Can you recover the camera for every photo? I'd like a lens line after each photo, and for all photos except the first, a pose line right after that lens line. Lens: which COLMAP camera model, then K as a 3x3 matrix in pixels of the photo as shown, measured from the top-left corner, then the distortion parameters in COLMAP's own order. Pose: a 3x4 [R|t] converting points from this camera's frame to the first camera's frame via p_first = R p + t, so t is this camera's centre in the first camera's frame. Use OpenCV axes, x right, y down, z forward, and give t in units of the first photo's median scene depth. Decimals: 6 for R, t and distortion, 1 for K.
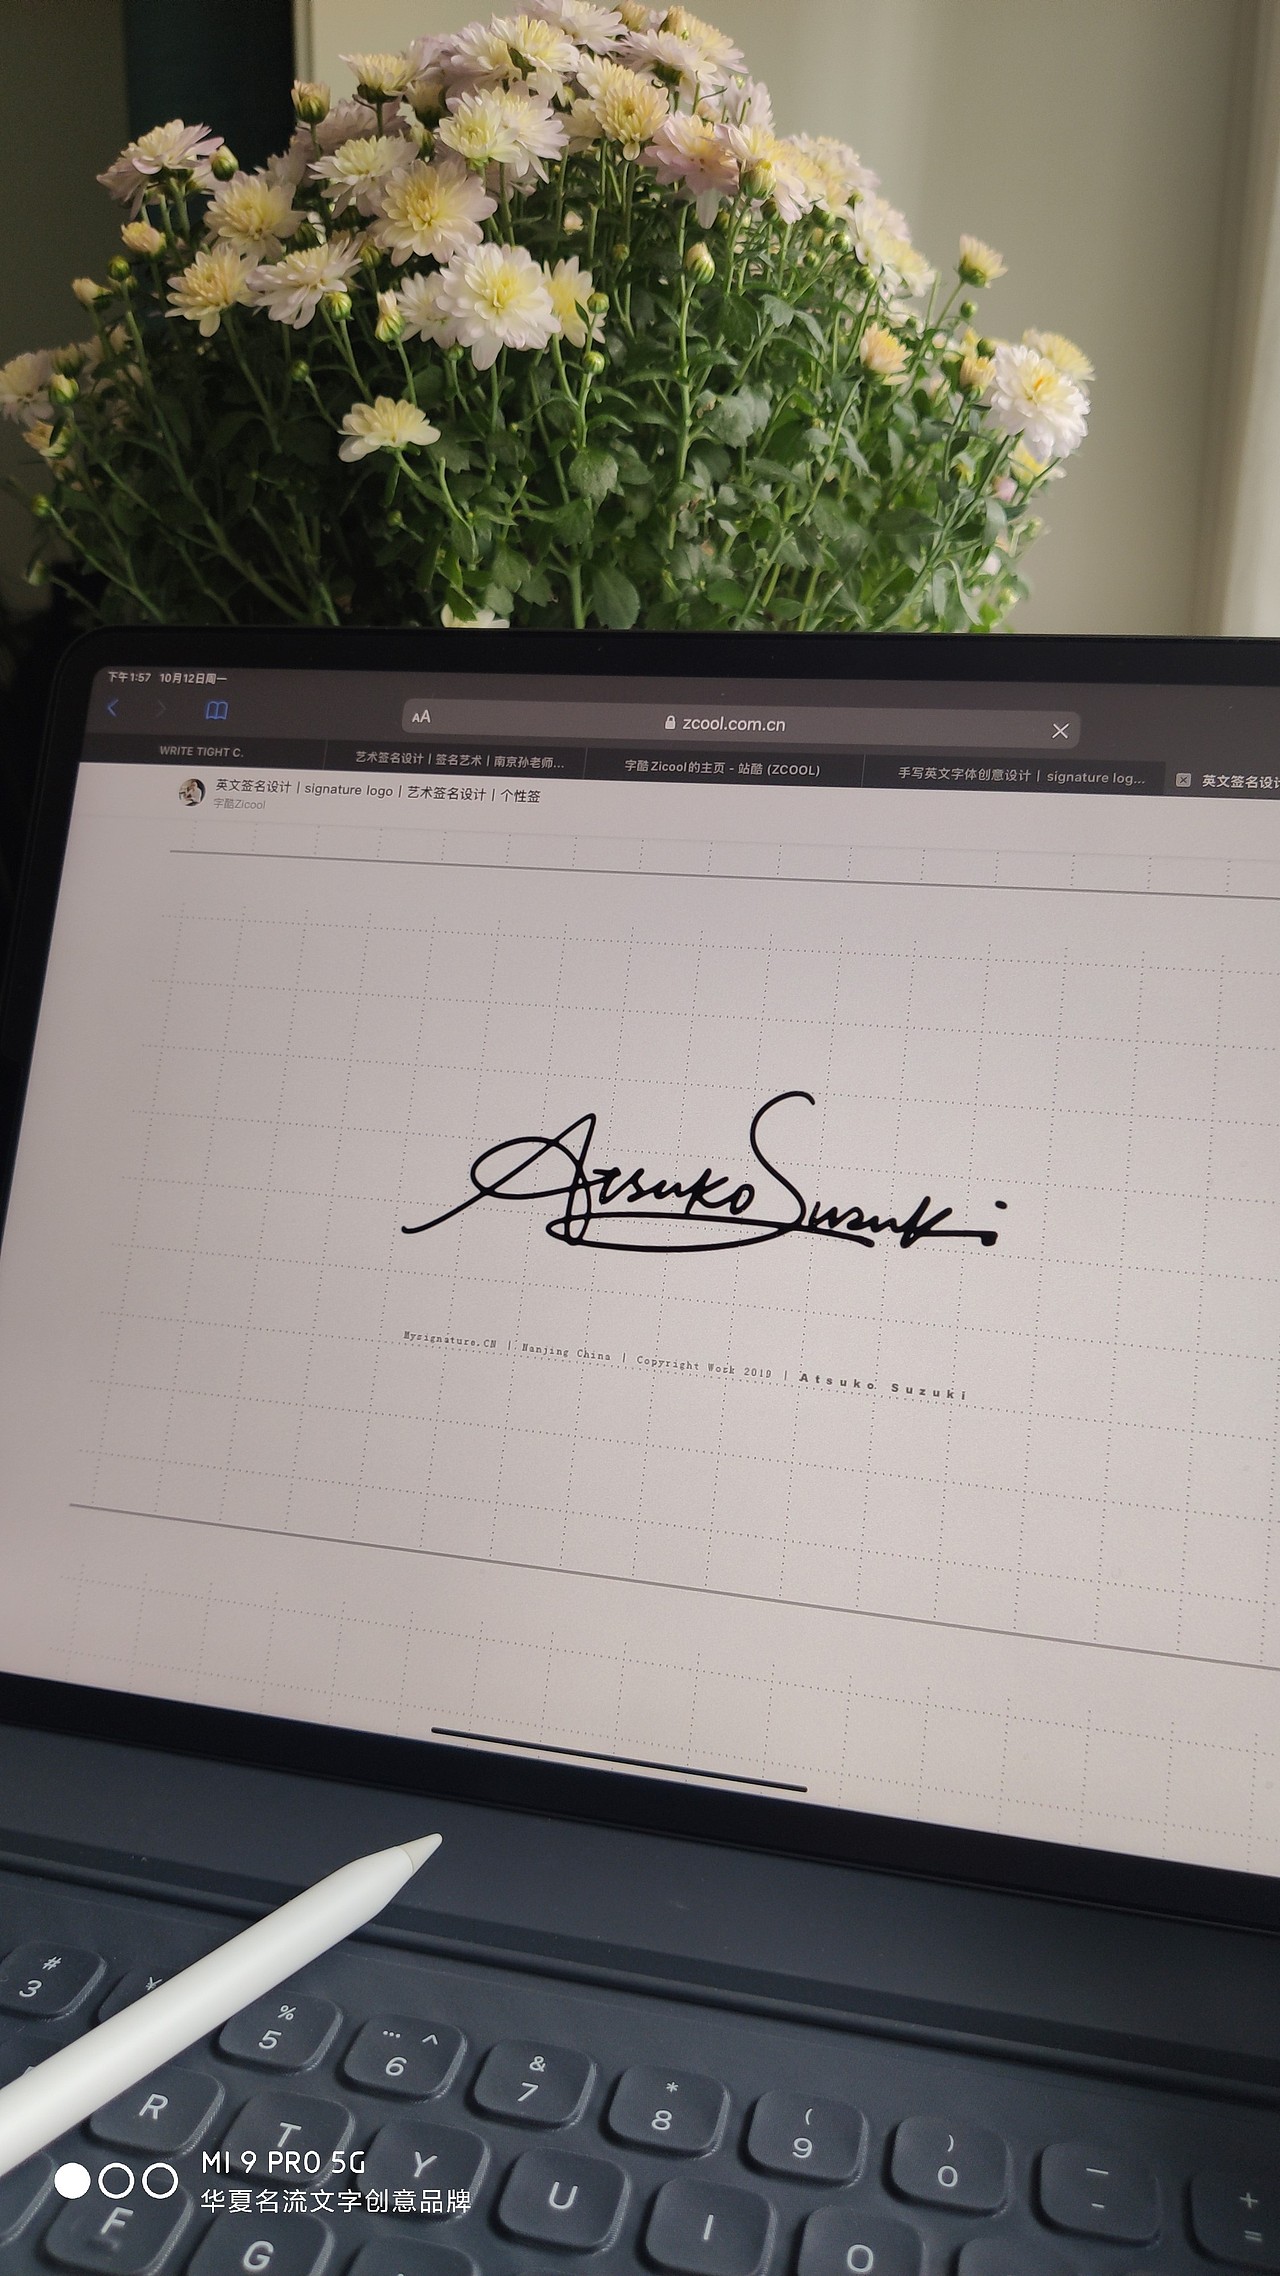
lens RADIAL K [[1891.8, 0, 630.2], [0, 1891.8, 1107.1], [0, 0, 1]] dist [-0.051930, 0.018672]
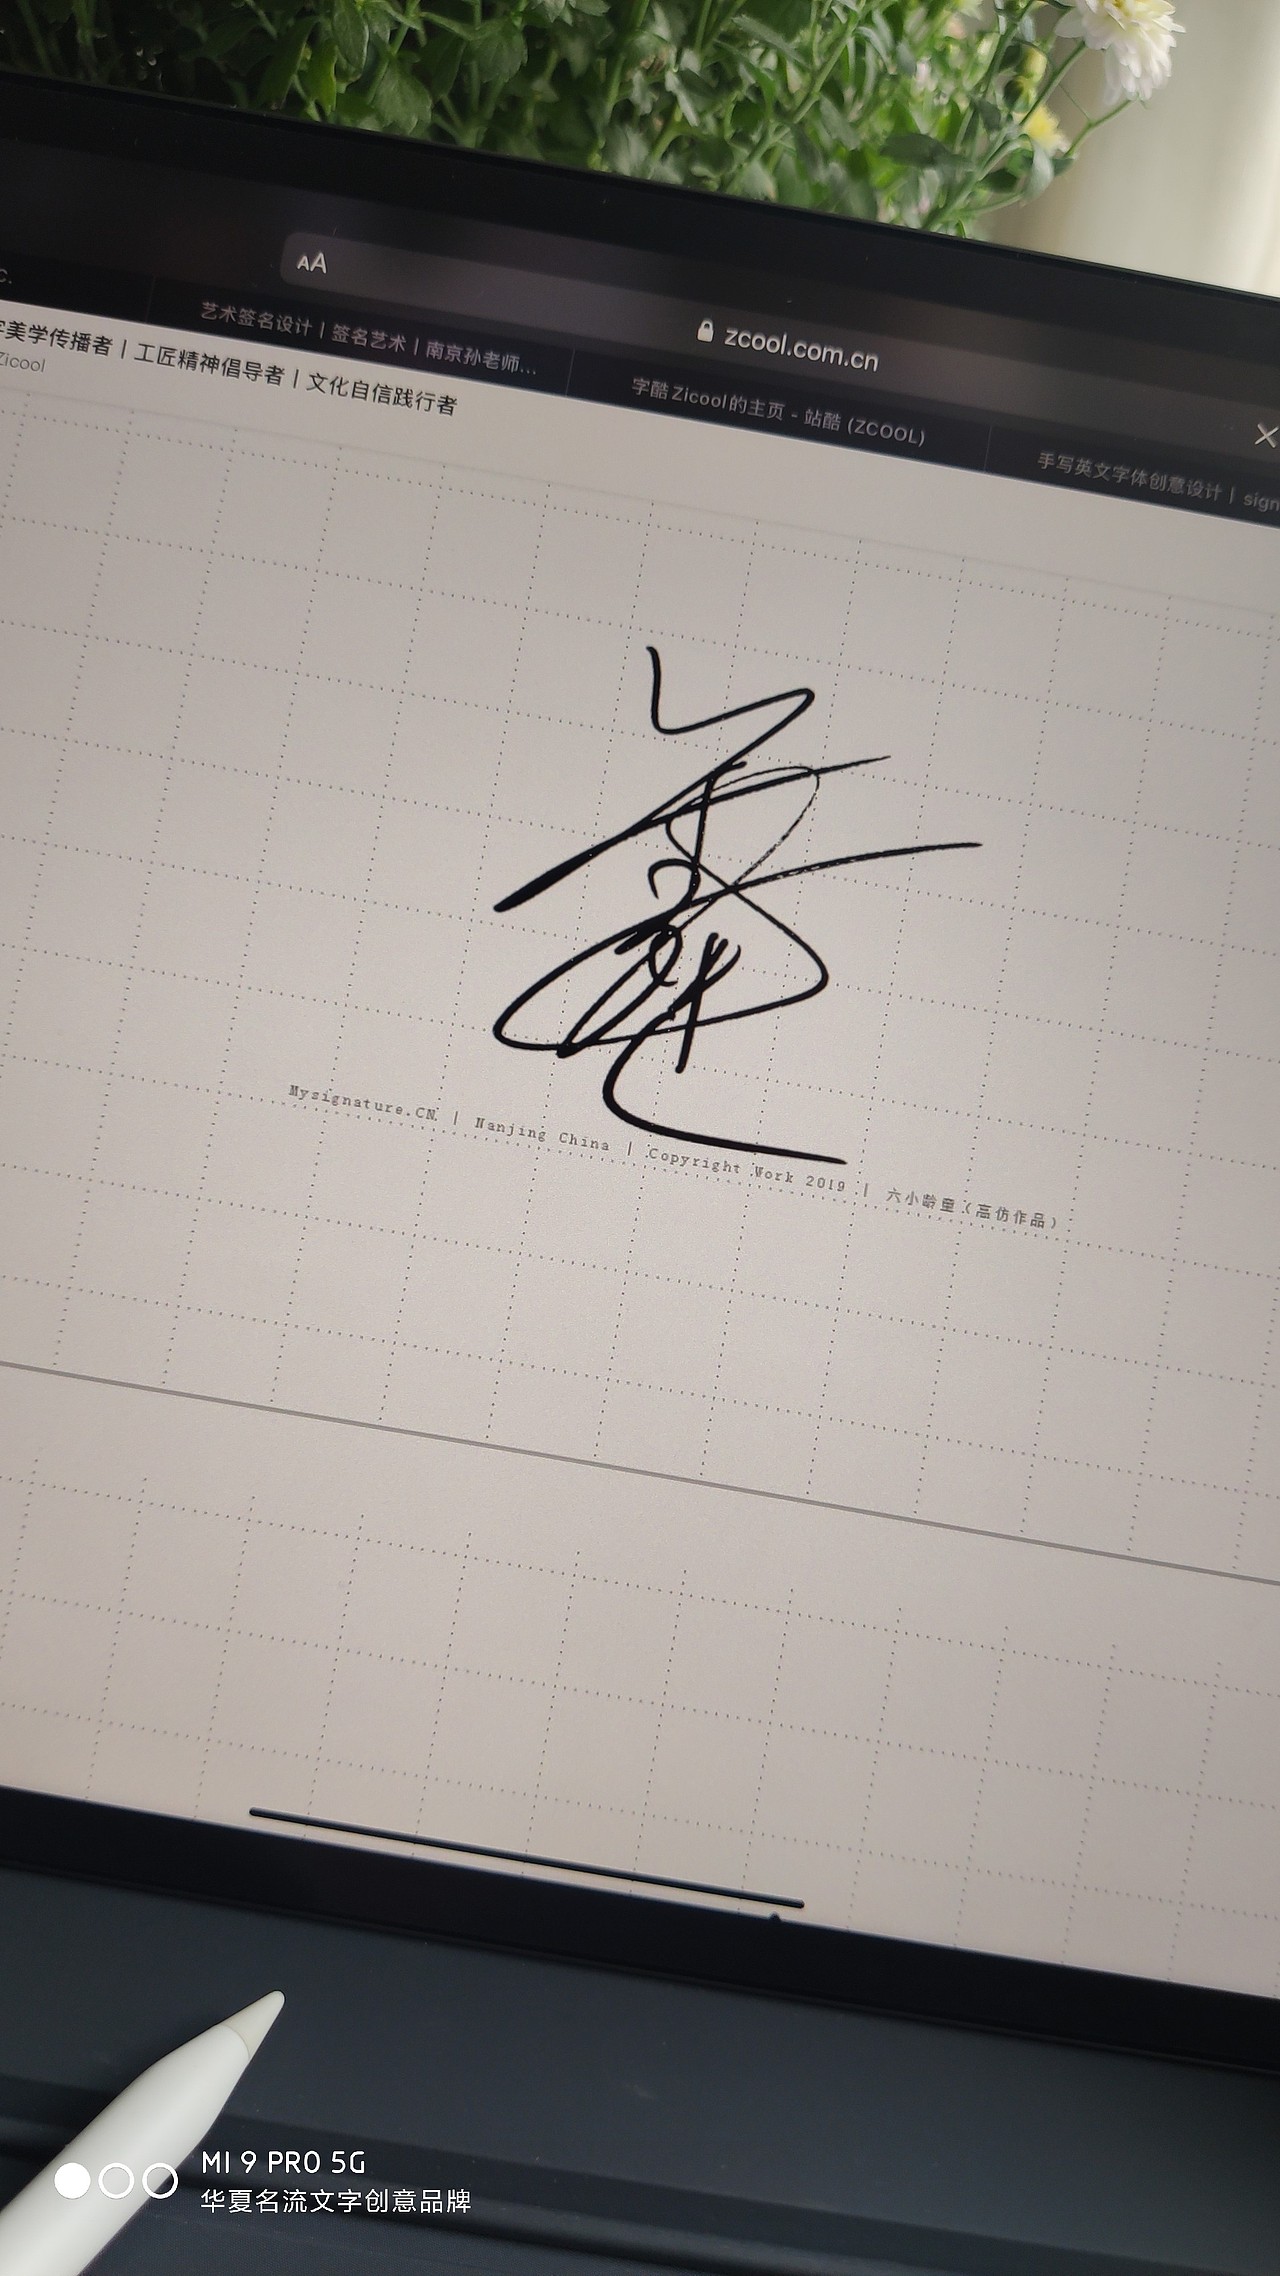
lens RADIAL K [[1891.8, 0, 654.9], [0, 1891.8, 1147.6], [0, 0, 1]] dist [-0.051930, 0.018672]
pose [[0.967359, 0.073557, 0.242501, -0.115532], [-0.103538, 0.988152, 0.113290, 0.006245], [-0.231295, -0.134700, 0.963514, 0.283548]]
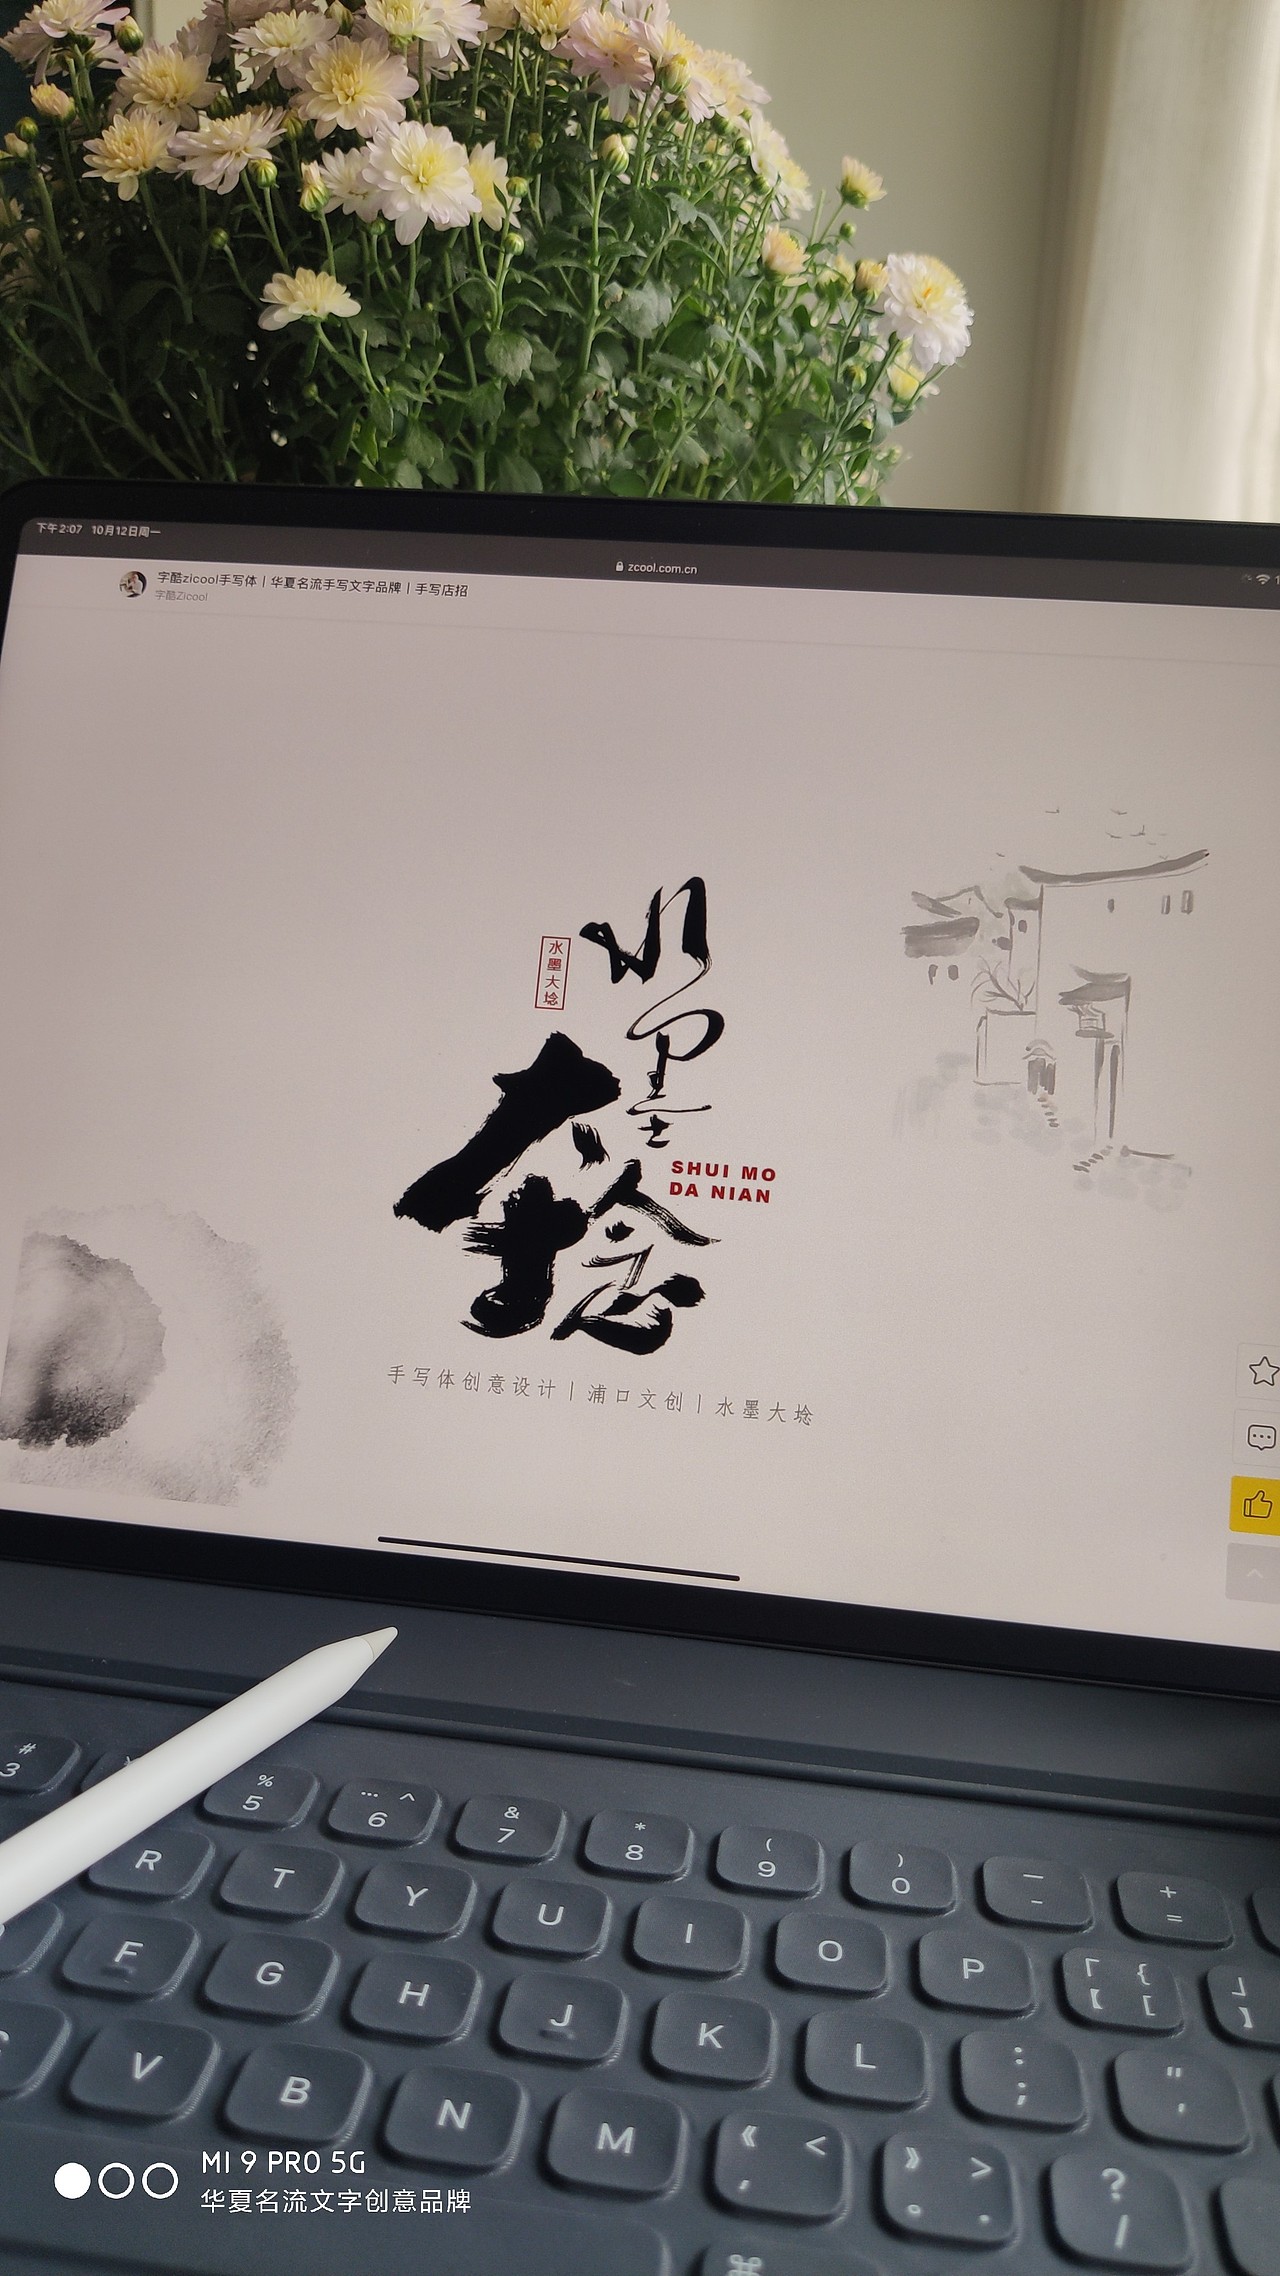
lens RADIAL K [[1891.8, 0, 649.5], [0, 1891.8, 1120.1], [0, 0, 1]] dist [-0.051930, 0.018672]
pose [[0.992905, 0.003435, 0.118859, -0.064246], [-0.005817, 0.999789, 0.019703, 0.062607], [-0.118766, -0.020254, 0.992716, -0.039080]]
